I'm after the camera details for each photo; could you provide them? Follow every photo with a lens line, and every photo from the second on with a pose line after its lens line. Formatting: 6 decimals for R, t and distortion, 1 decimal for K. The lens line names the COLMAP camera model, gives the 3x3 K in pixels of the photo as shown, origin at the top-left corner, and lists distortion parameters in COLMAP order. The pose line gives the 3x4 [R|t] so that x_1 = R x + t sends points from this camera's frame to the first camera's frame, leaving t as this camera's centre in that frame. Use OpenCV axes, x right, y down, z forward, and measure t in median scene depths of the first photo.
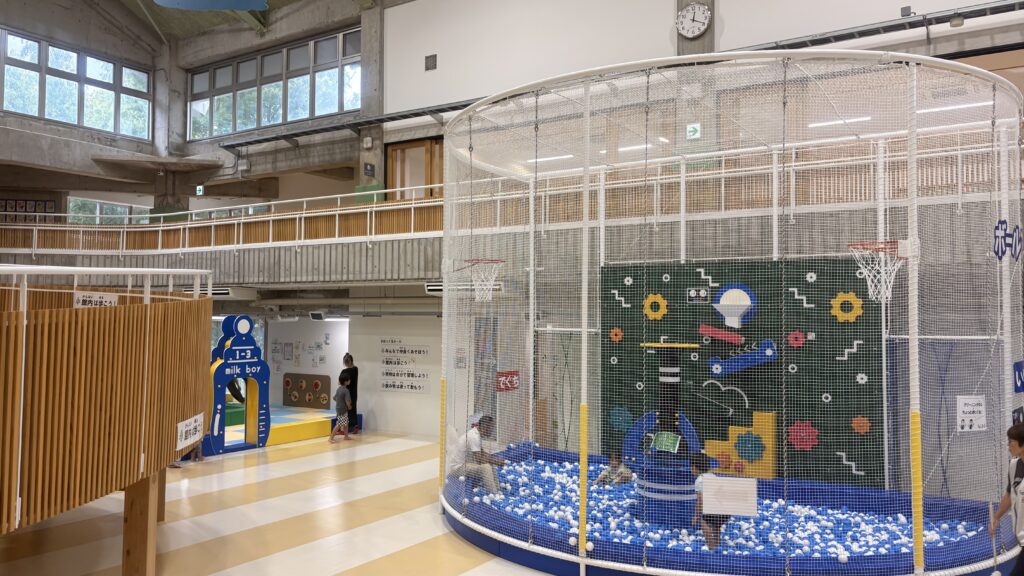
lens RADIAL K [[774.4, 0, 511.2], [0, 774.4, 285.1], [0, 0, 1]] dist [0.047257, -0.043408]
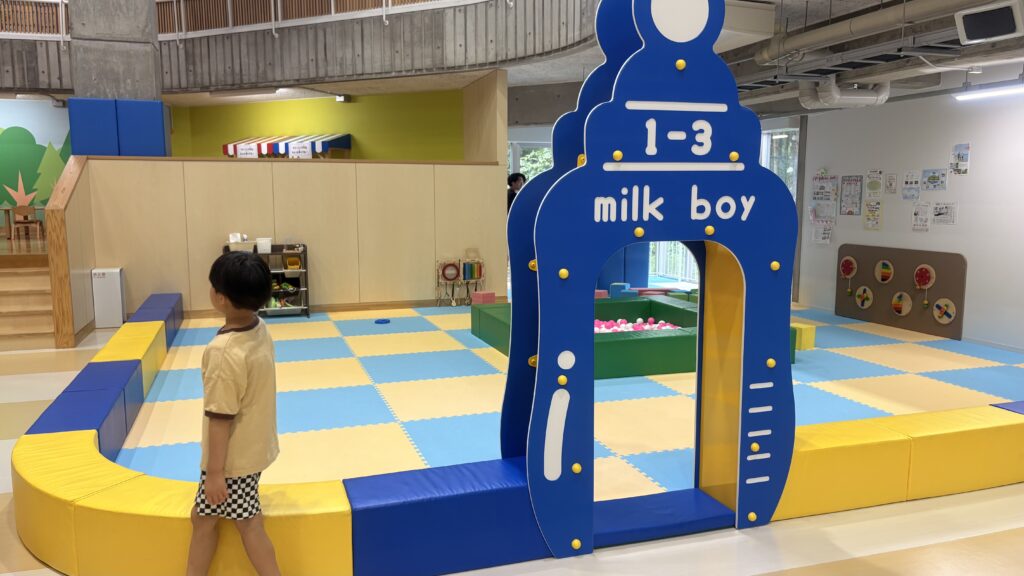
lens RADIAL K [[774.4, 0, 510.2], [0, 774.4, 292.3], [0, 0, 1]] dist [0.047257, -0.043408]
pose [[0.783601, 0.074230, -0.616814, -0.224880], [0.028789, 0.987431, 0.155405, 0.090862], [0.620598, -0.139533, 0.771615, 0.740578]]
